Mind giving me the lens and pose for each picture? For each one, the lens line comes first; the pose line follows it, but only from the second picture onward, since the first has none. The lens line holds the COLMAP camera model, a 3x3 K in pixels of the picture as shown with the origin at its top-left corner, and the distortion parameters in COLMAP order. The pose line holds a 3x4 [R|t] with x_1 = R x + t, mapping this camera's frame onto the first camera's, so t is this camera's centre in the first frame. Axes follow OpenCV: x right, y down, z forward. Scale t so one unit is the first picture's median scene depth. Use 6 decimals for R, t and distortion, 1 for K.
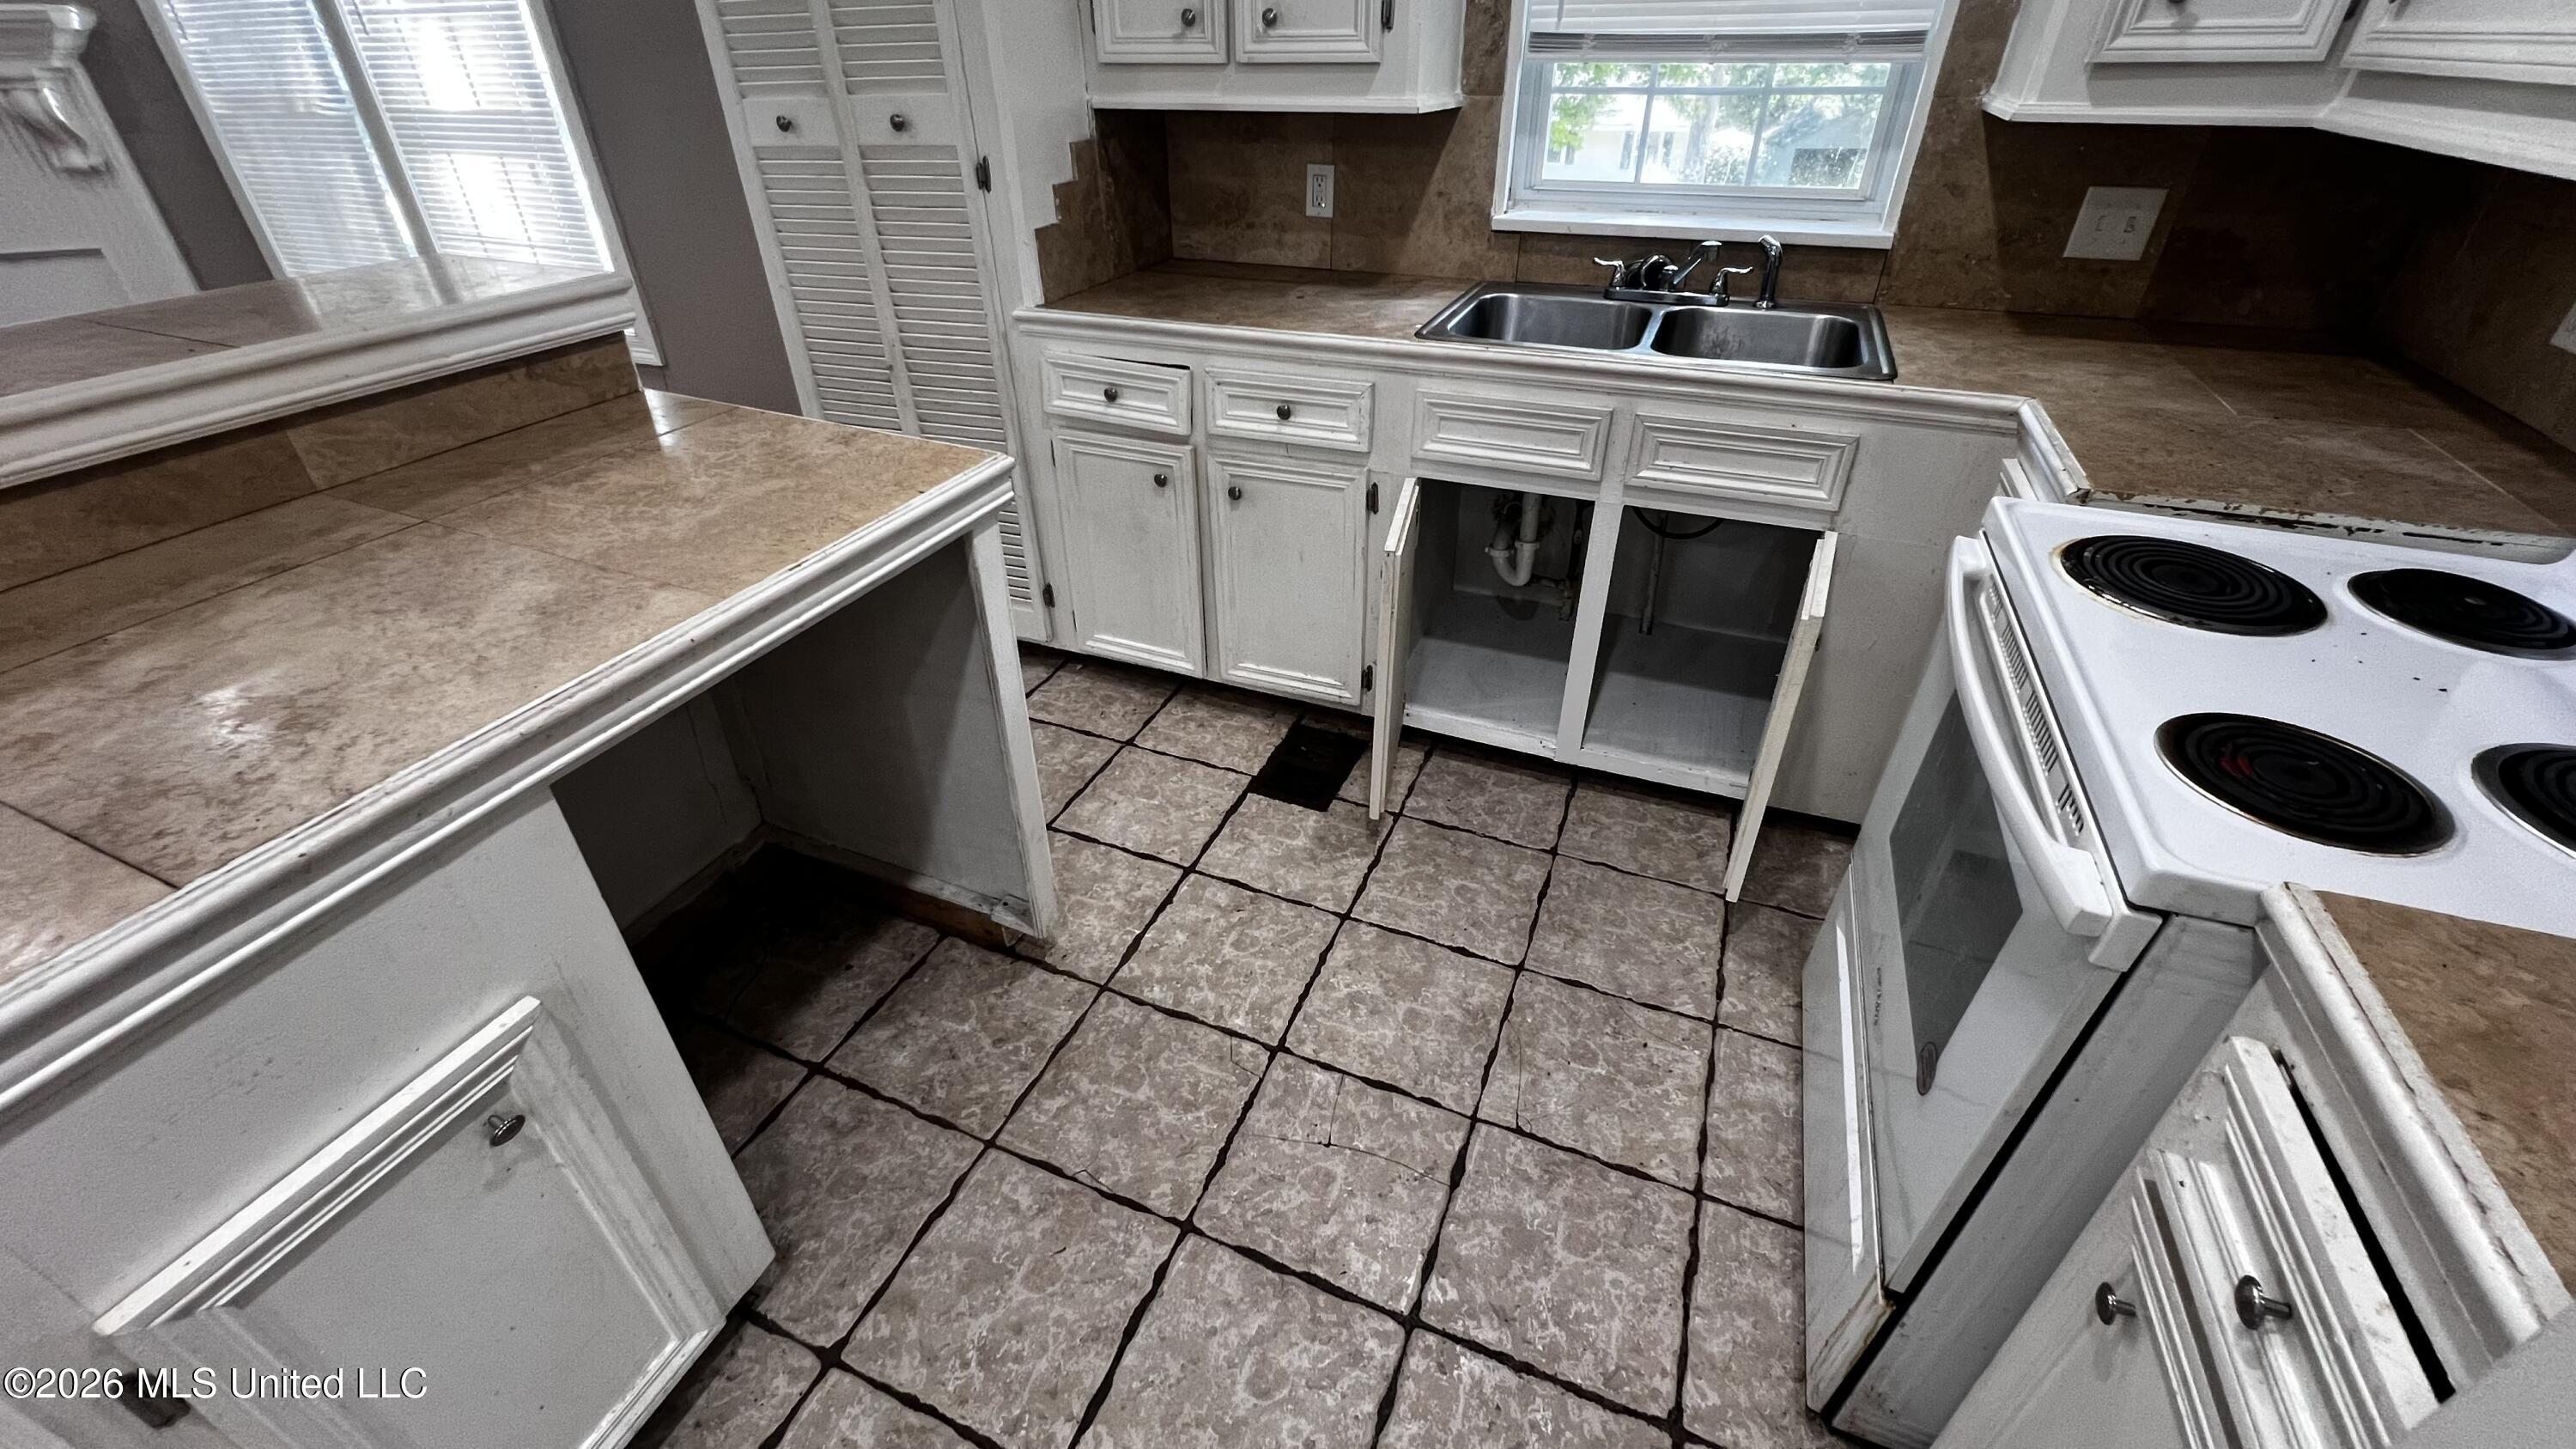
lens RADIAL K [[1032.2, 0, 1286.1], [0, 1032.2, 721.7], [0, 0, 1]] dist [-0.004183, 0.000502]
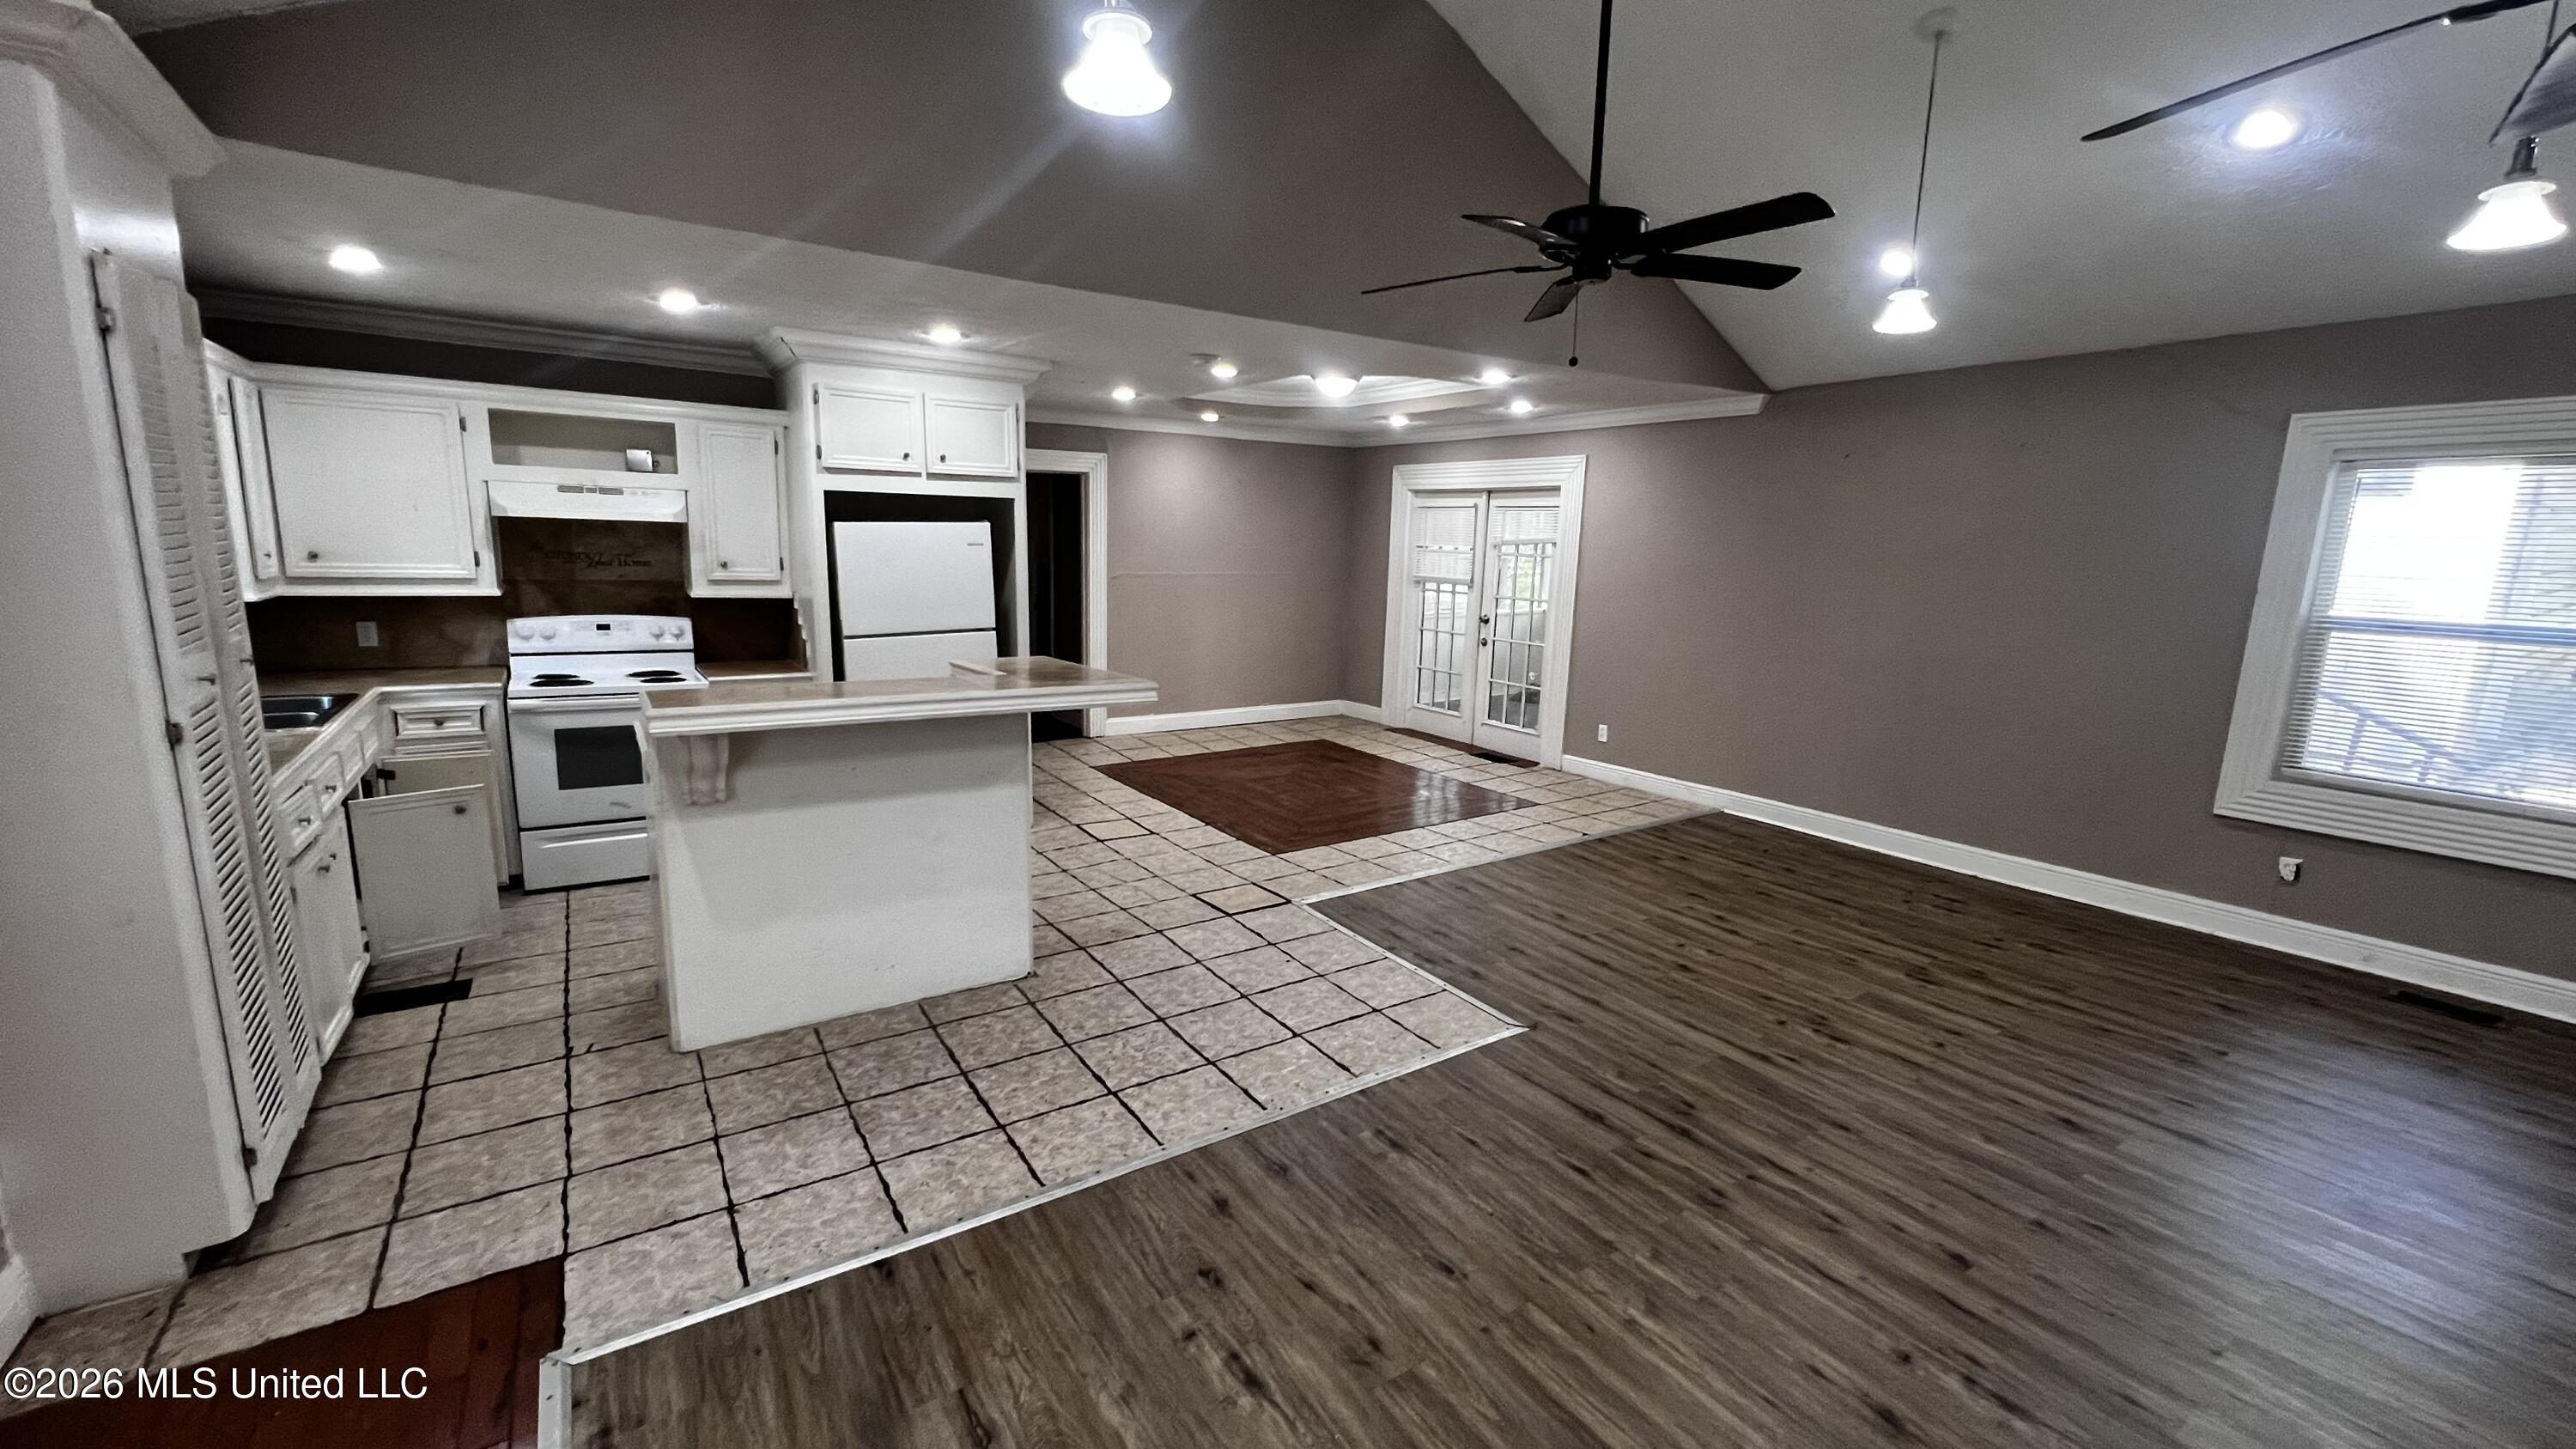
lens RADIAL K [[1029.8, 0, 1280.1], [0, 1029.8, 728.4], [0, 0, 1]] dist [-0.001498, -0.000093]
pose [[-0.834168, -0.116893, 0.538981, -2.084145], [0.285856, 0.744122, 0.603796, -0.926184], [-0.471647, 0.657738, -0.587308, 1.220218]]
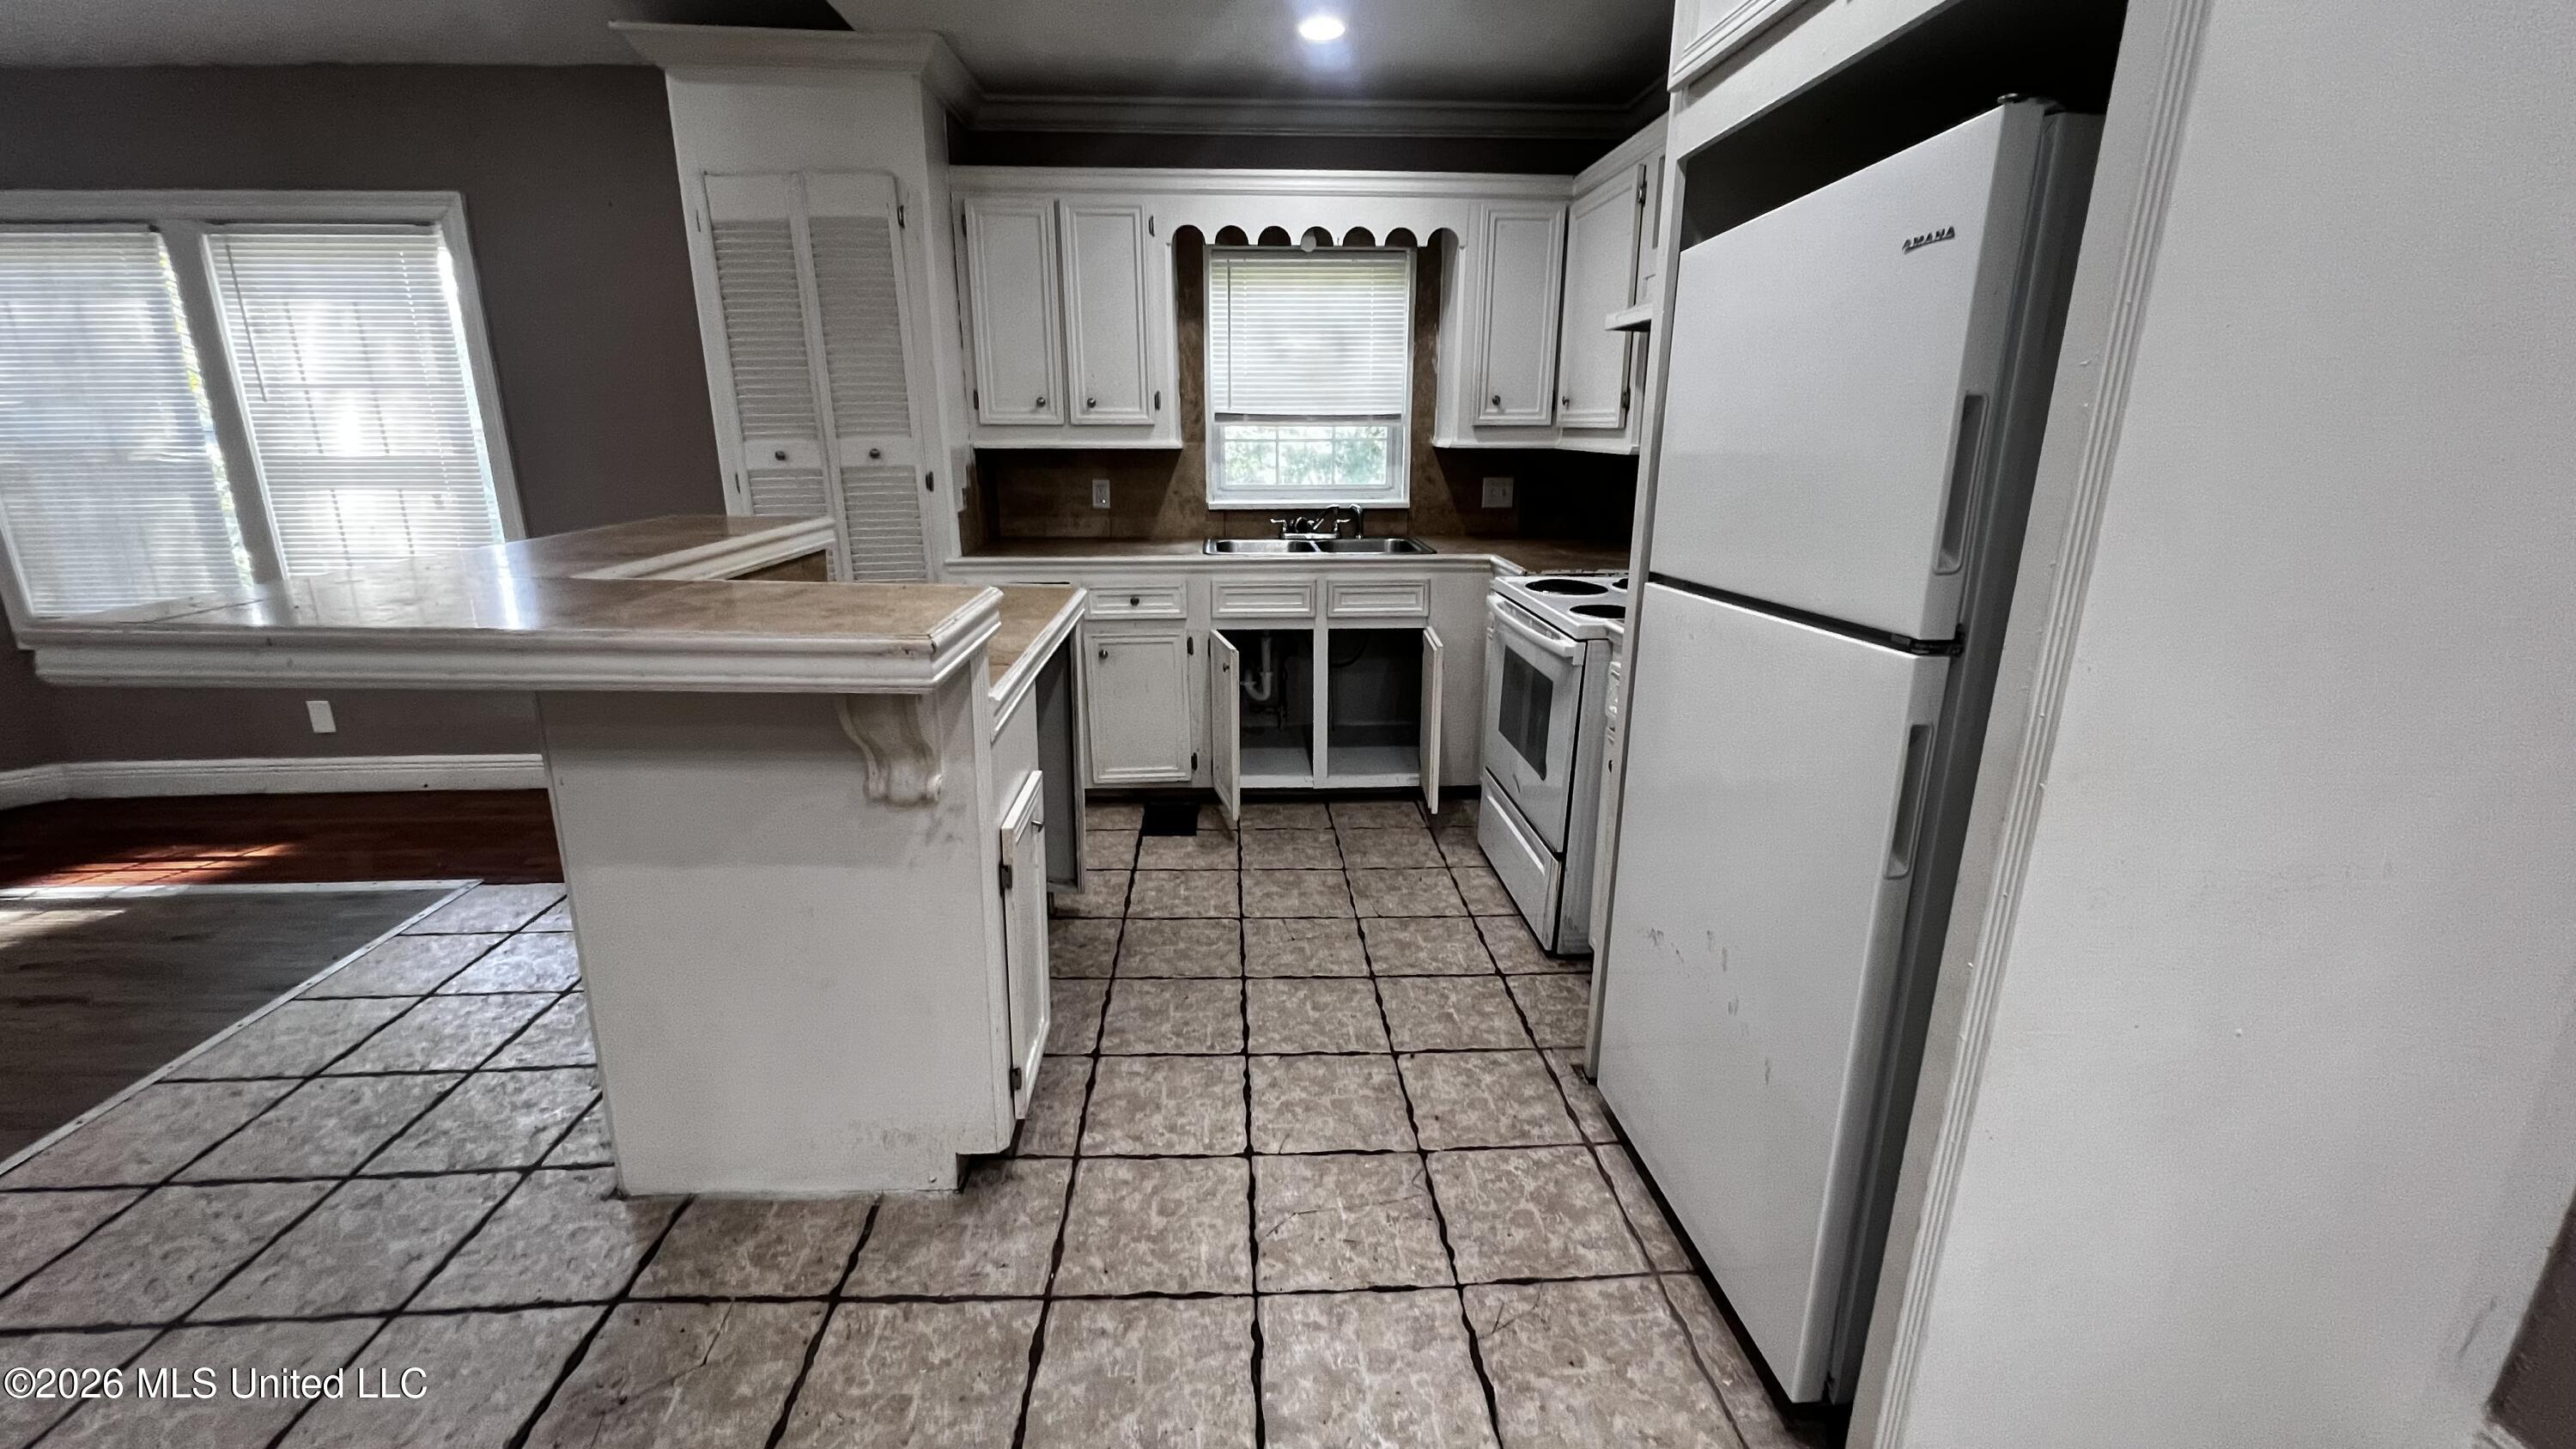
lens RADIAL K [[1032.2, 0, 1284.8], [0, 1032.2, 725.3], [0, 0, 1]] dist [-0.004183, 0.000502]
pose [[0.899588, -0.111346, 0.422307, -0.545242], [0.234276, 0.939090, -0.251445, 0.400040], [-0.368587, 0.325134, 0.870880, -0.542405]]
